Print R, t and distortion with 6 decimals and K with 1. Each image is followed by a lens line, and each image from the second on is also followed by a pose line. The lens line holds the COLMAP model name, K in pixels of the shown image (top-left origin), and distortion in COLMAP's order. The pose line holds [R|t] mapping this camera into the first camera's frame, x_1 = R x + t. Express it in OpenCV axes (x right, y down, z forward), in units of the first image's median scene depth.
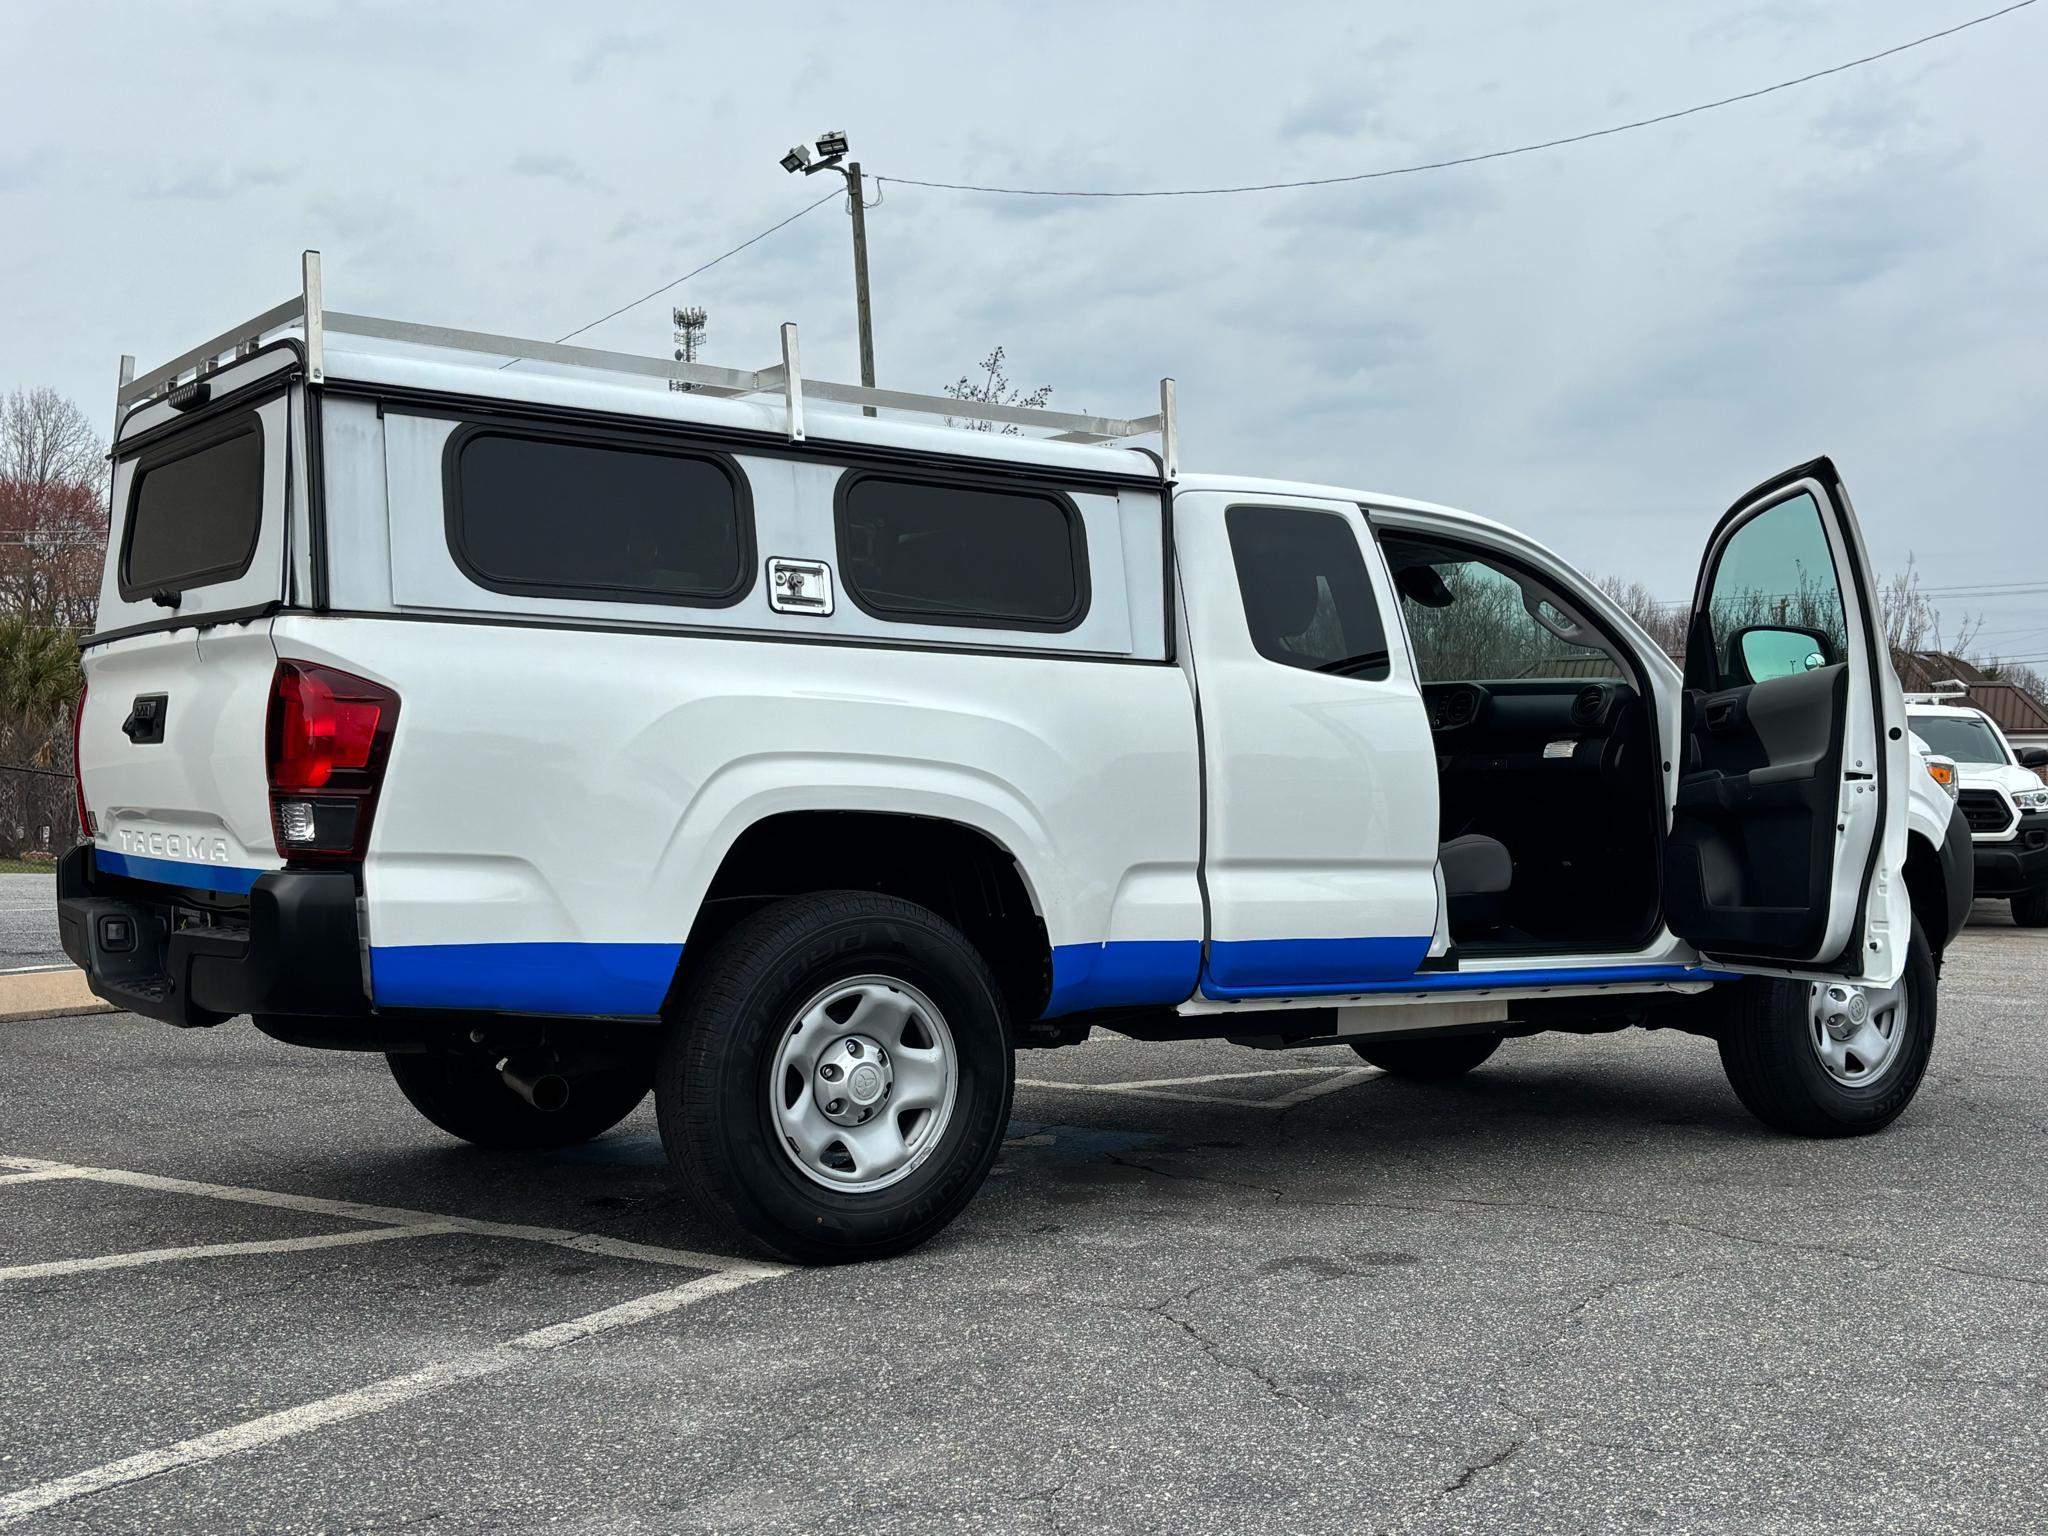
lens RADIAL K [[2289.0, 0, 1048.9], [0, 2289.0, 797.4], [0, 0, 1]] dist [0.206876, -0.735832]
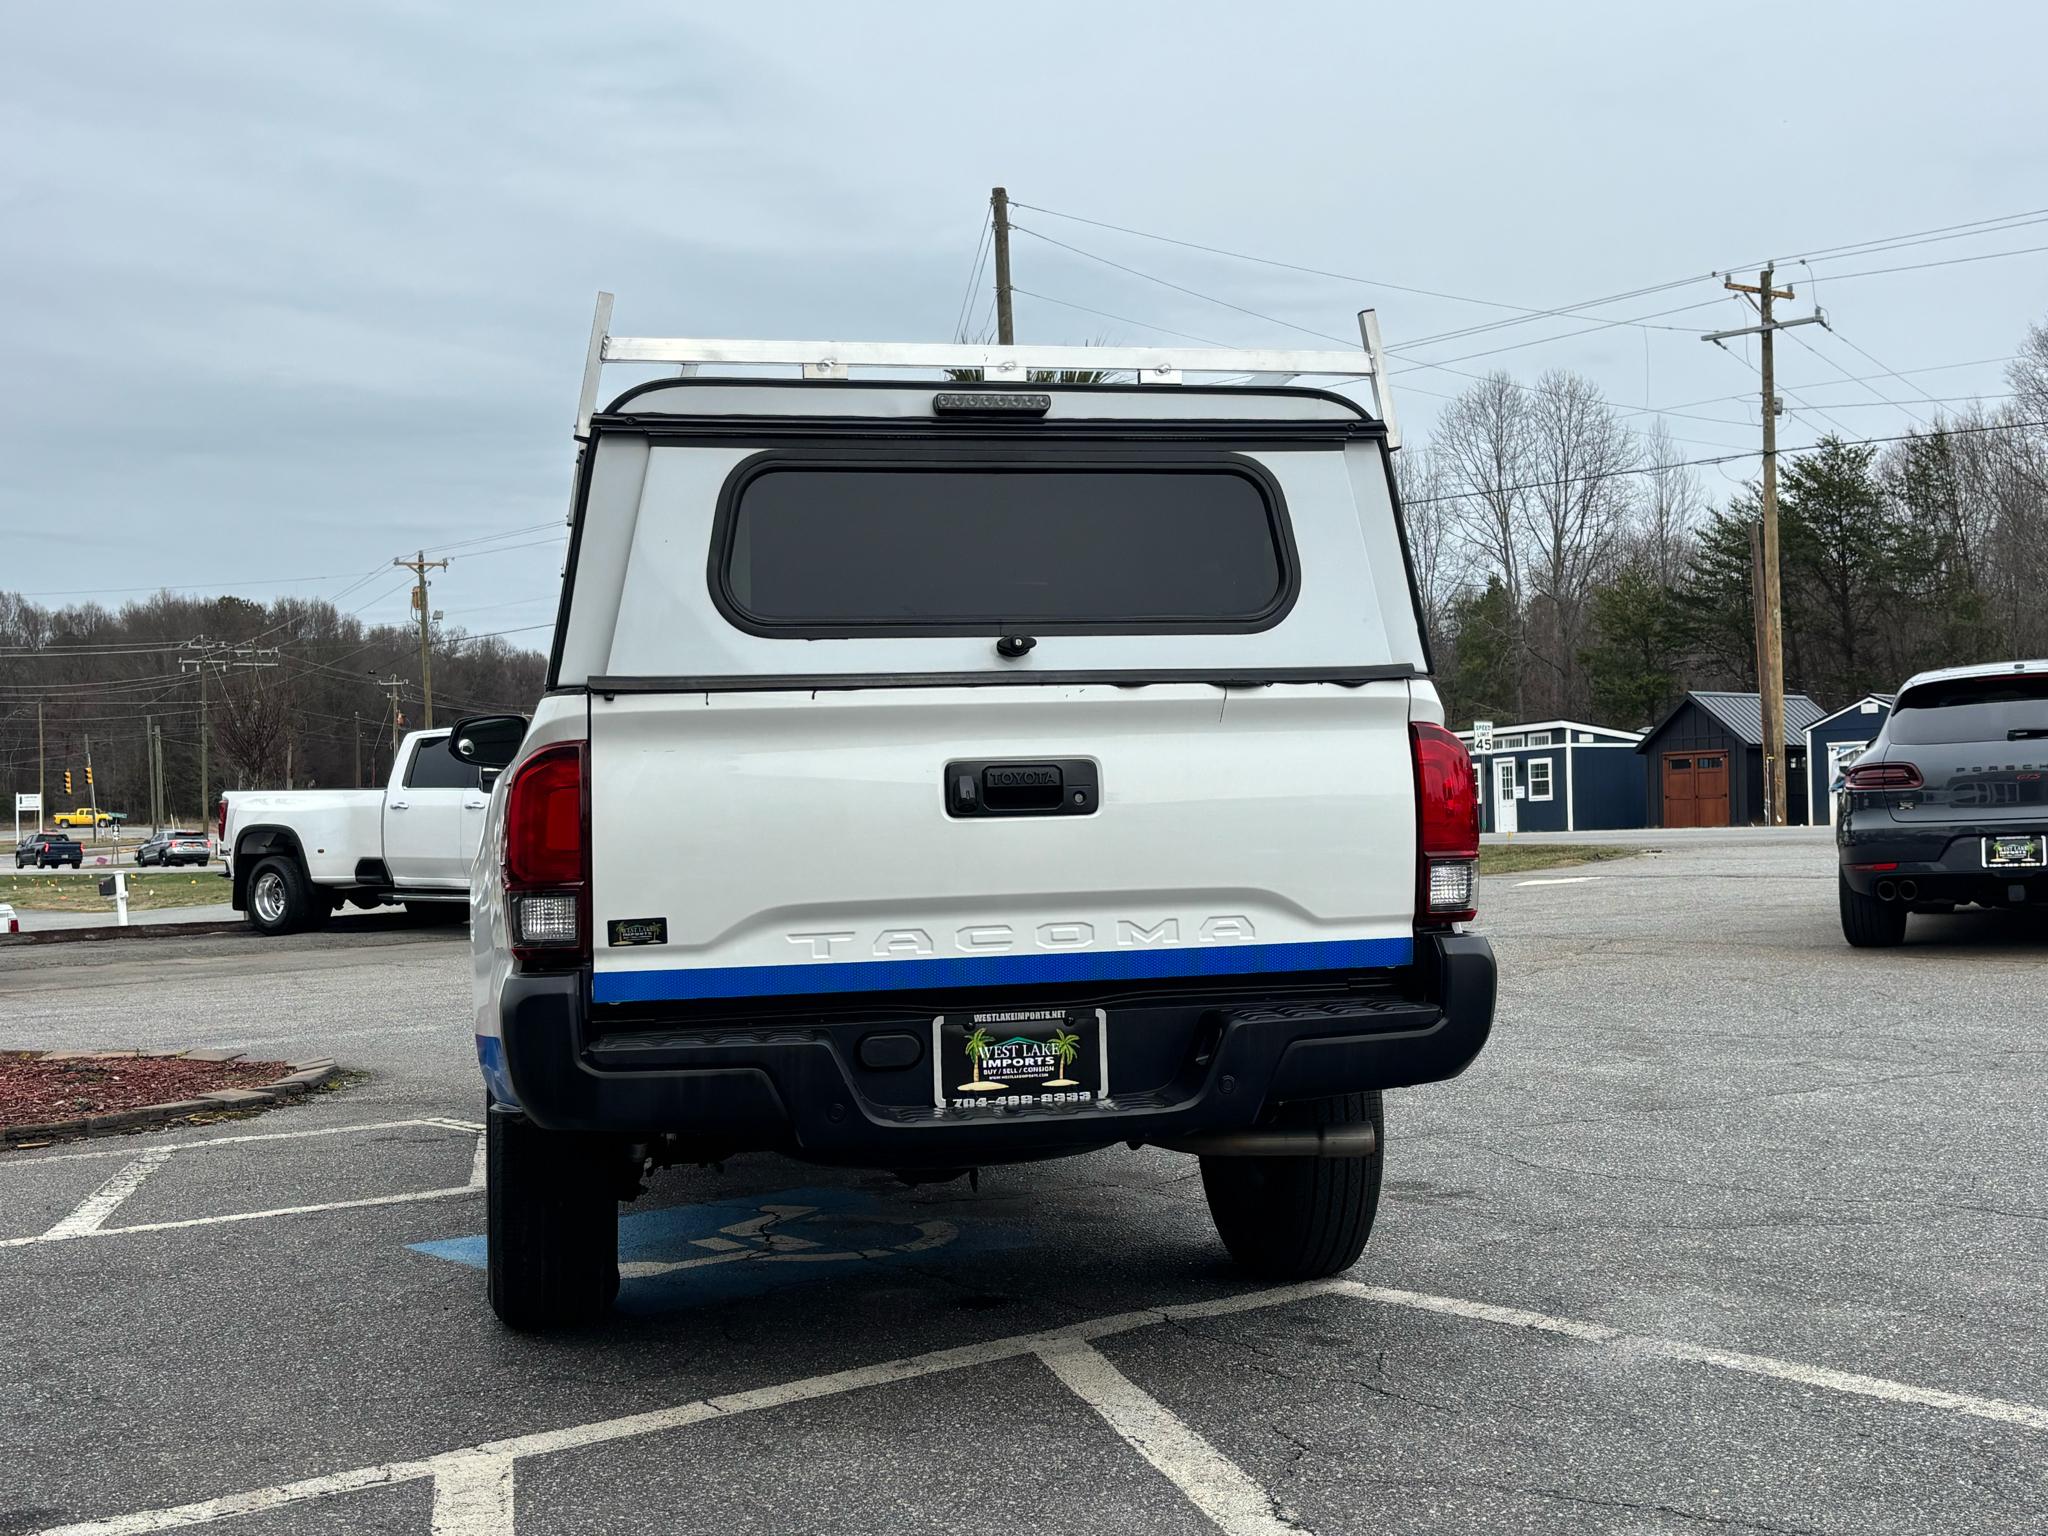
lens RADIAL K [[2294.8, 0, 1050.1], [0, 2294.8, 748.6], [0, 0, 1]] dist [0.171637, -0.542871]
pose [[0.394023, 0.001240, 0.919100, -1.141752], [0.039539, 0.999050, -0.018298, -0.032042], [-0.918250, 0.043550, 0.393600, 0.662754]]
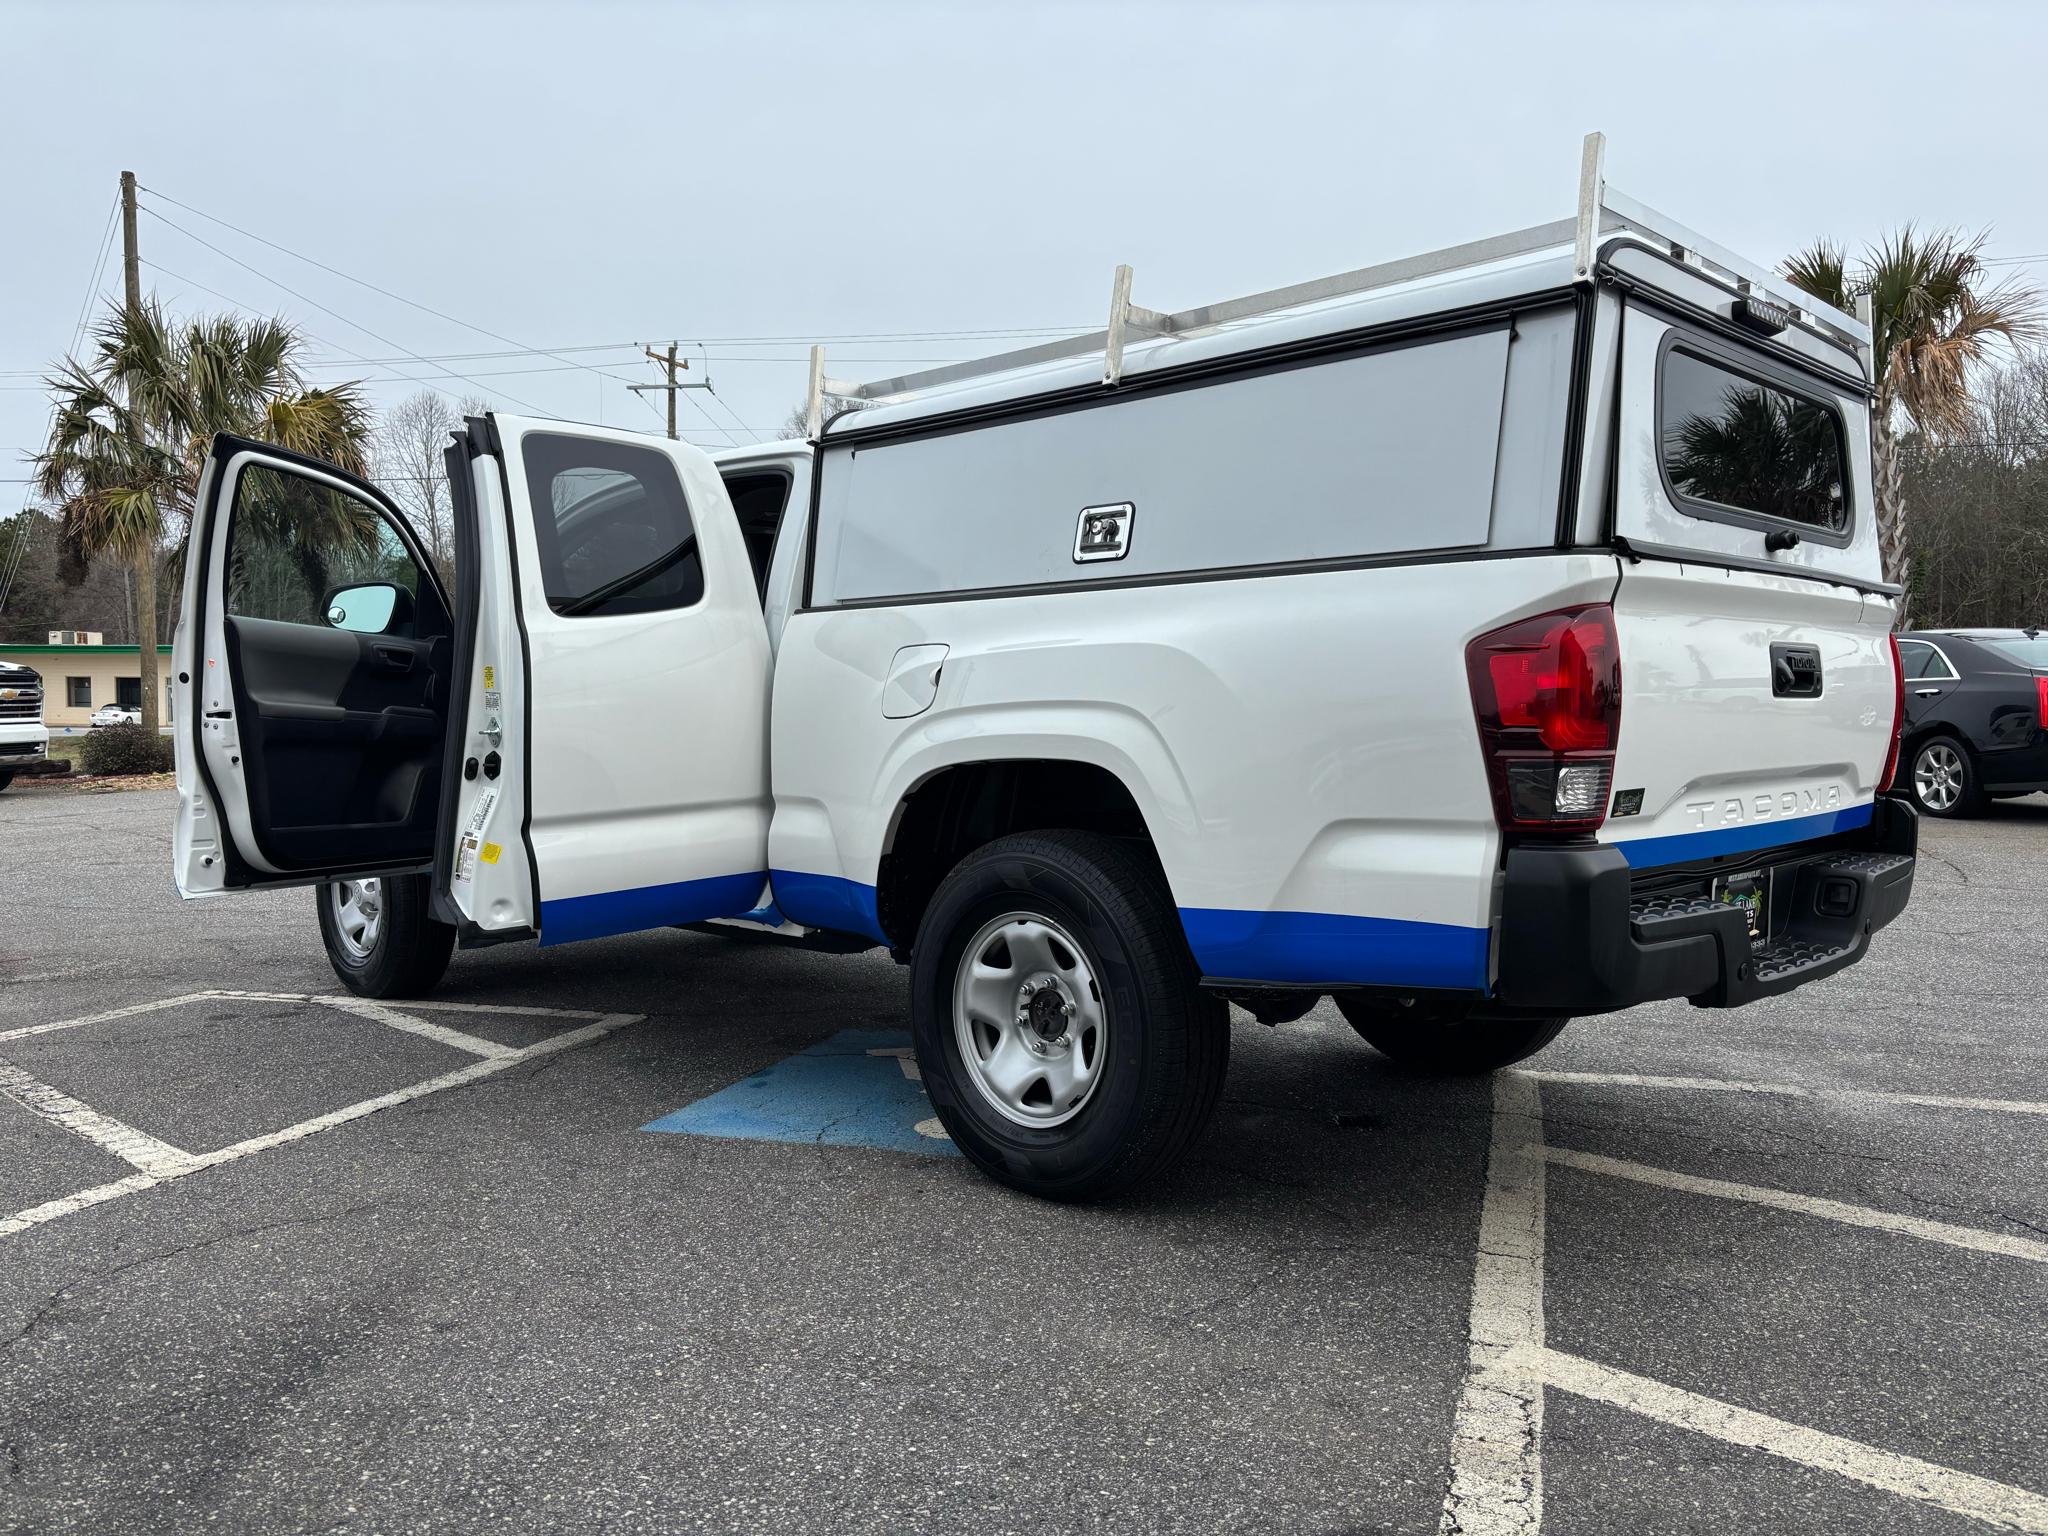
lens RADIAL K [[1550.5, 0, 1011.7], [0, 1550.5, 777.5], [0, 0, 1]] dist [0.039186, -0.039498]
pose [[-0.174484, -0.060578, 0.982795, -0.946444], [0.004626, 0.998044, 0.062339, -0.031432], [-0.984649, 0.015424, -0.173863, 1.414573]]
